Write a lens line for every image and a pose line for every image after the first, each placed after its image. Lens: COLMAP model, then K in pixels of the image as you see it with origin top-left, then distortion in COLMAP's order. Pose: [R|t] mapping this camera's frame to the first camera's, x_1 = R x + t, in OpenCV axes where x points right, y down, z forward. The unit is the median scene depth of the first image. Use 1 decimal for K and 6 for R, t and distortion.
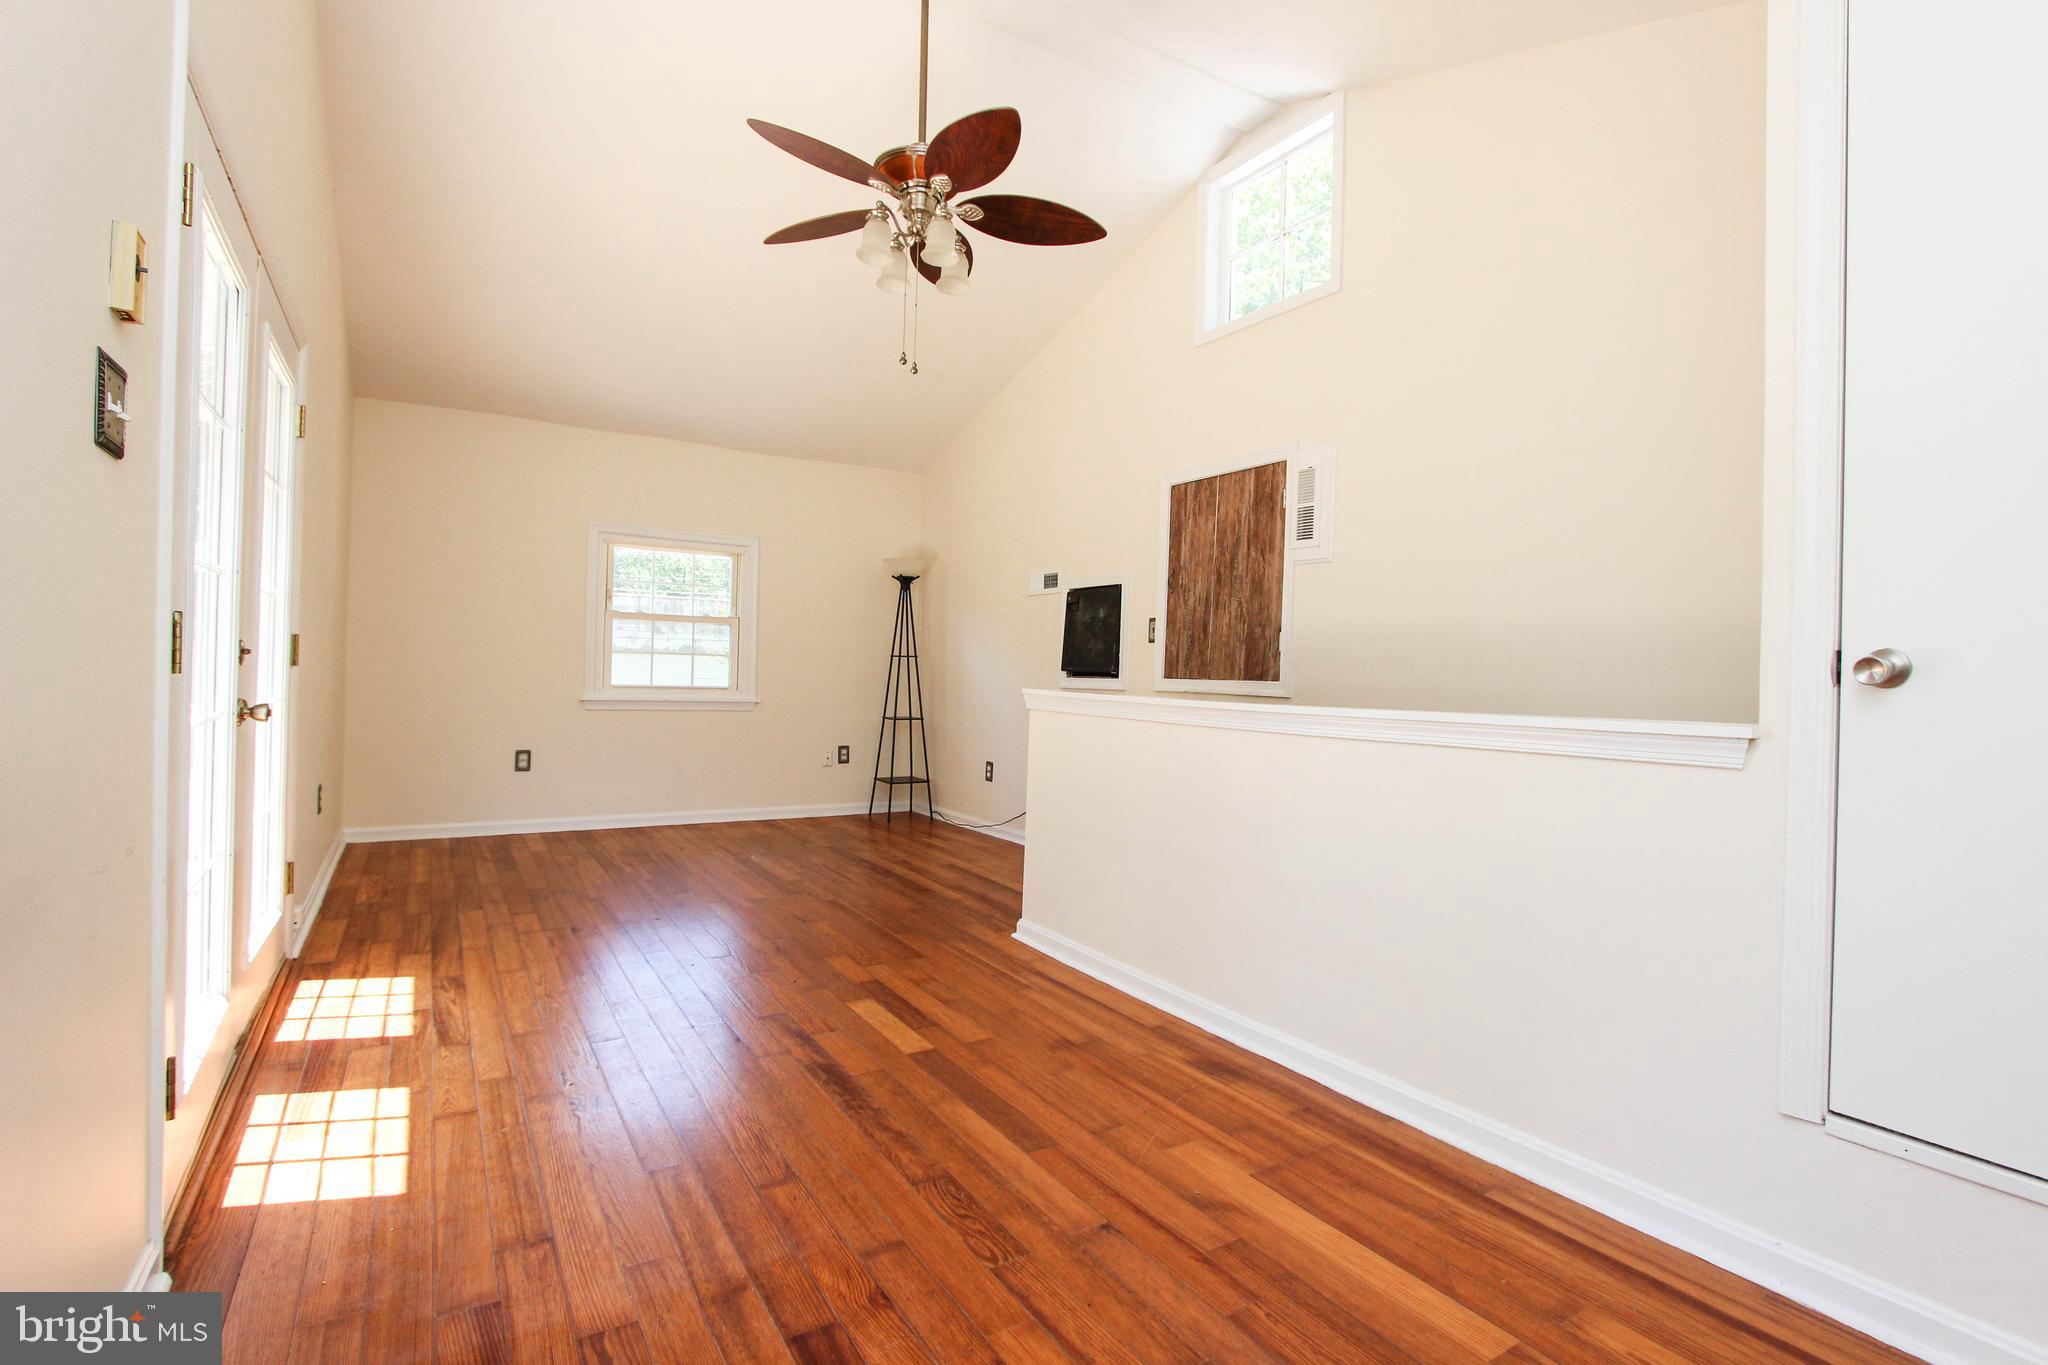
lens RADIAL K [[941.7, 0, 1029.1], [0, 941.7, 676.9], [0, 0, 1]] dist [-0.017003, 0.002061]
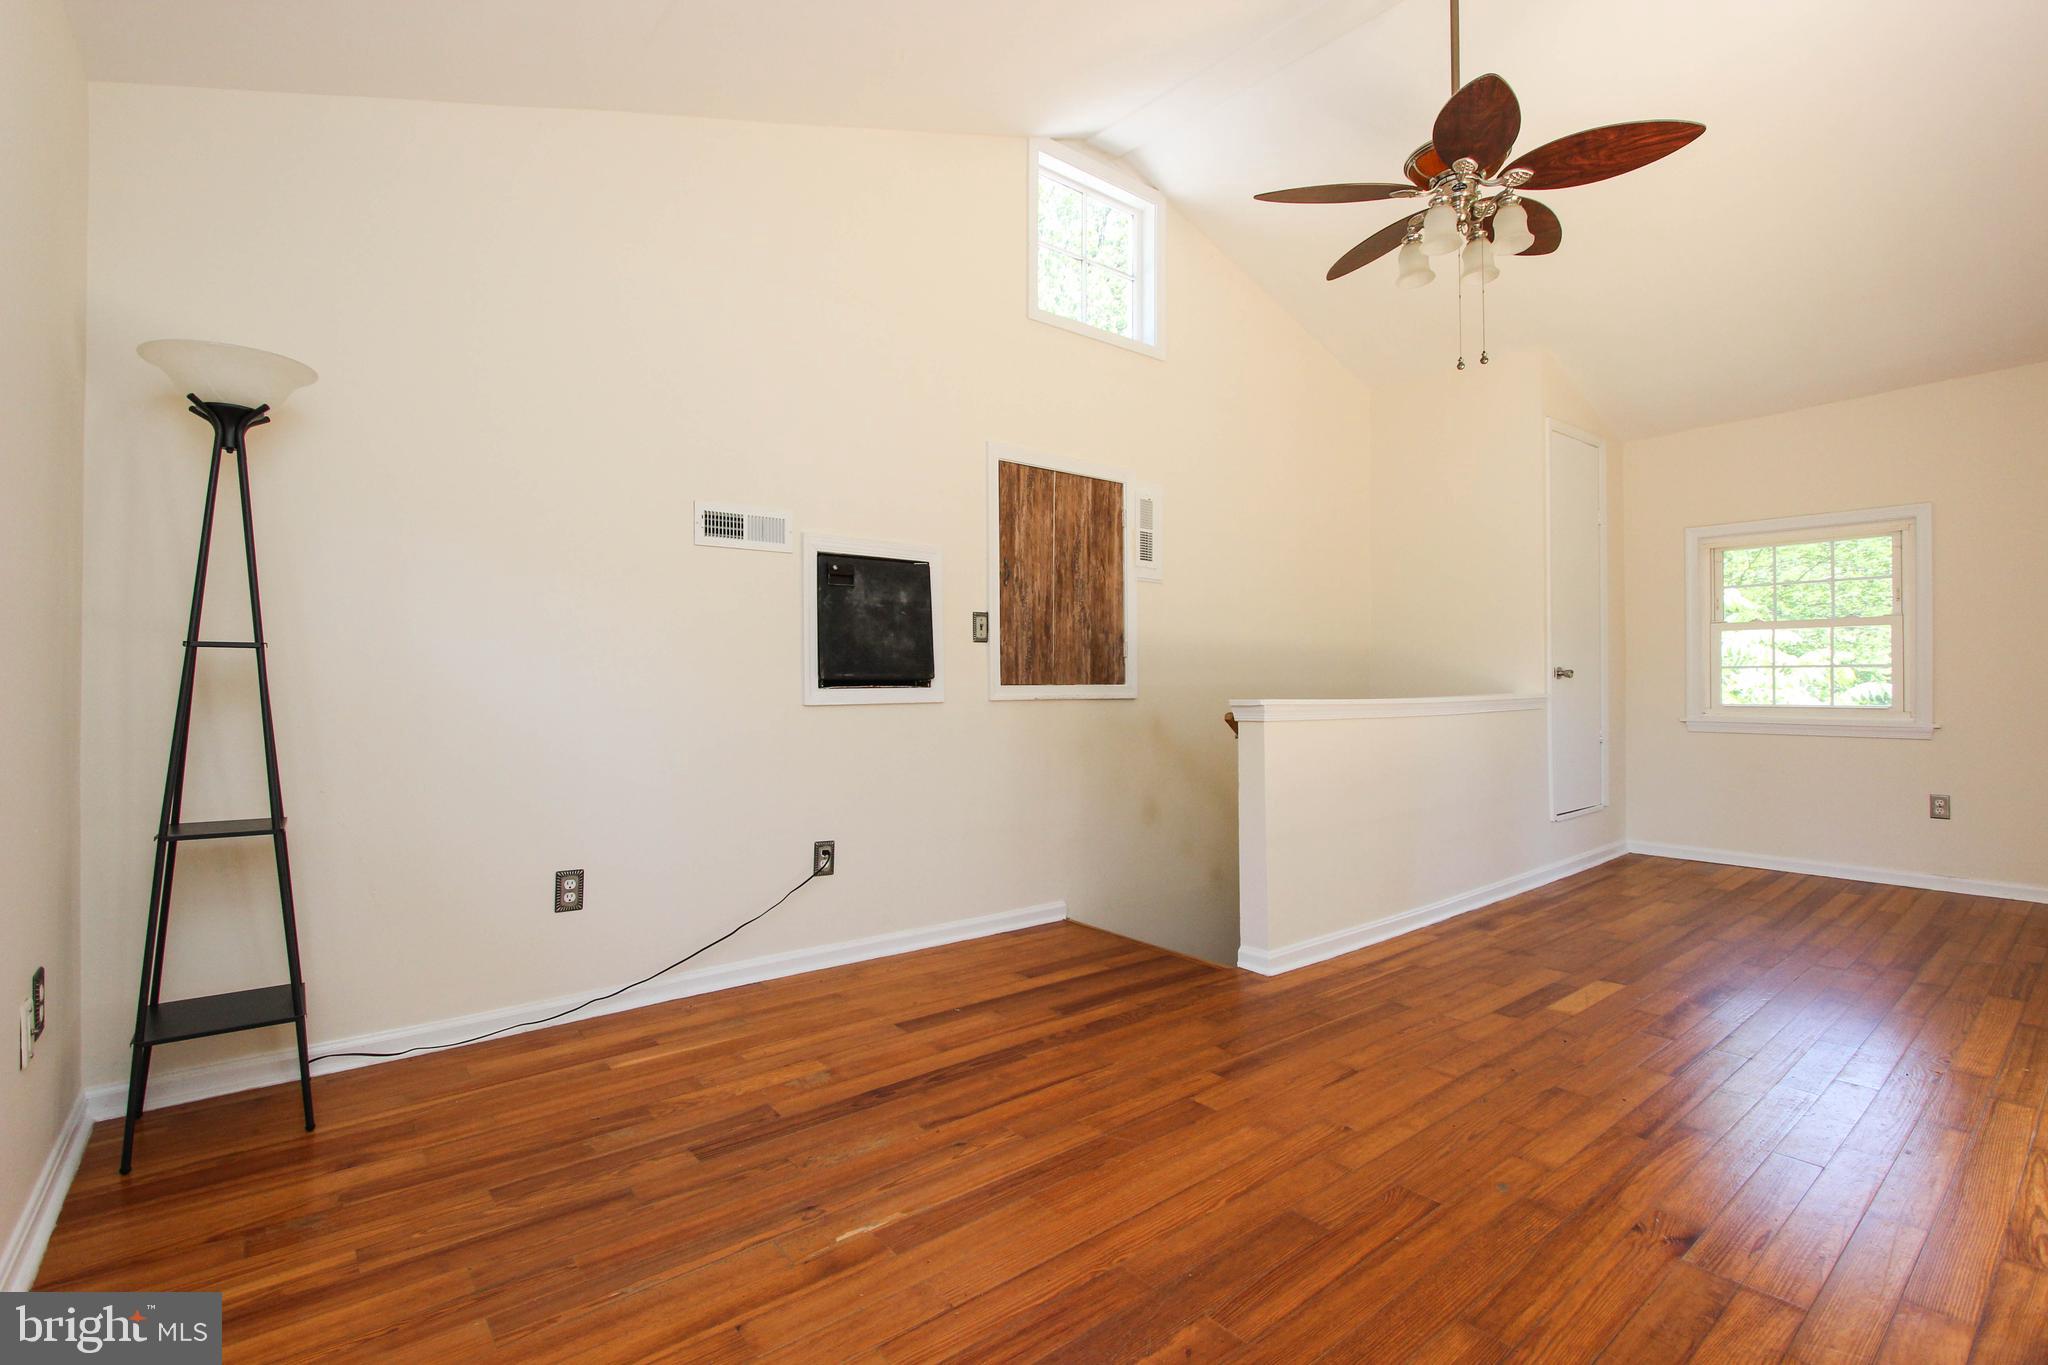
lens RADIAL K [[941.7, 0, 1030.2], [0, 941.7, 675.8], [0, 0, 1]] dist [-0.017003, 0.002061]
pose [[-0.115182, -0.018970, 0.993163, -0.756689], [0.004708, 0.999796, 0.019643, -0.025198], [-0.993333, 0.006939, -0.115069, 1.148773]]
